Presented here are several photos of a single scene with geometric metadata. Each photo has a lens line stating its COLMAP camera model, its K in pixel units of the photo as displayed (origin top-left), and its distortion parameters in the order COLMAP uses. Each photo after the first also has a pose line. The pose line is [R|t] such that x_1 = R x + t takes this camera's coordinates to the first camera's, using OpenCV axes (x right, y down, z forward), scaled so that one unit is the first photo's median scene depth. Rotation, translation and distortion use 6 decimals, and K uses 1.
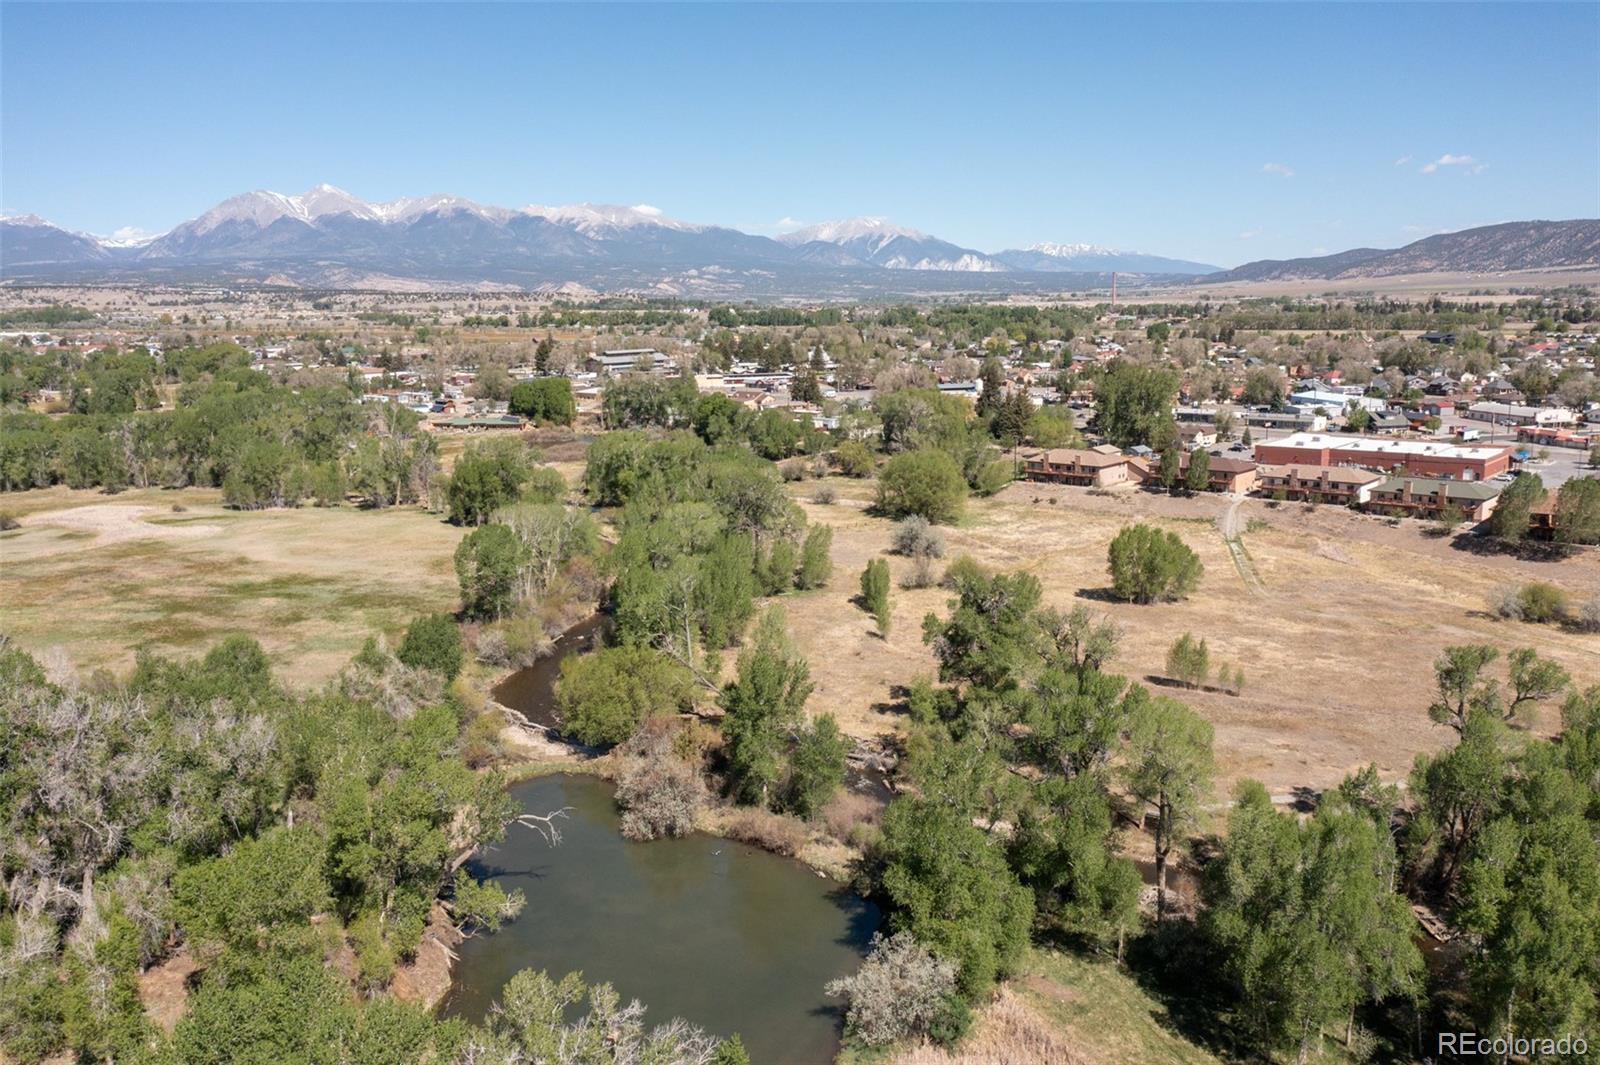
lens RADIAL K [[1246.2, 0, 800.0], [0, 1246.2, 532.5], [0, 0, 1]] dist [-0.018941, -0.001033]
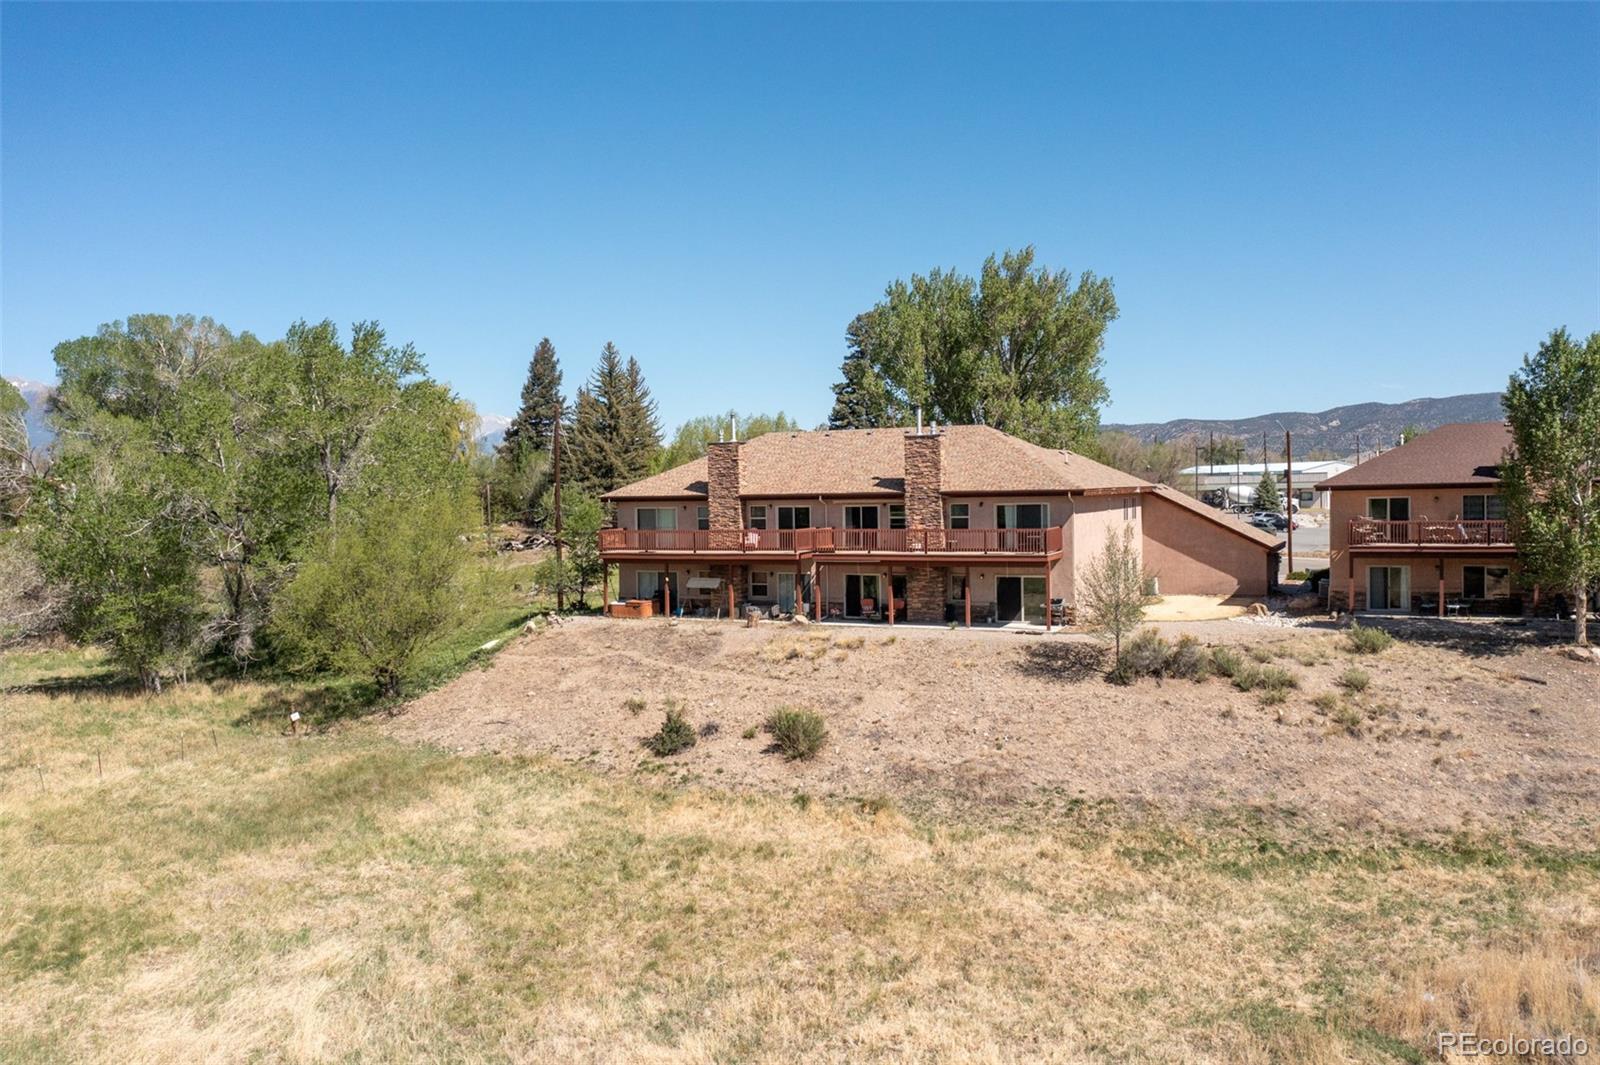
lens RADIAL K [[1246.2, 0, 800.0], [0, 1246.2, 532.5], [0, 0, 1]] dist [-0.018941, -0.001033]
pose [[0.959023, -0.006832, 0.283245, 0.162099], [0.049734, 0.988246, -0.144557, -0.026776], [-0.278928, 0.152721, 0.948090, 0.849325]]
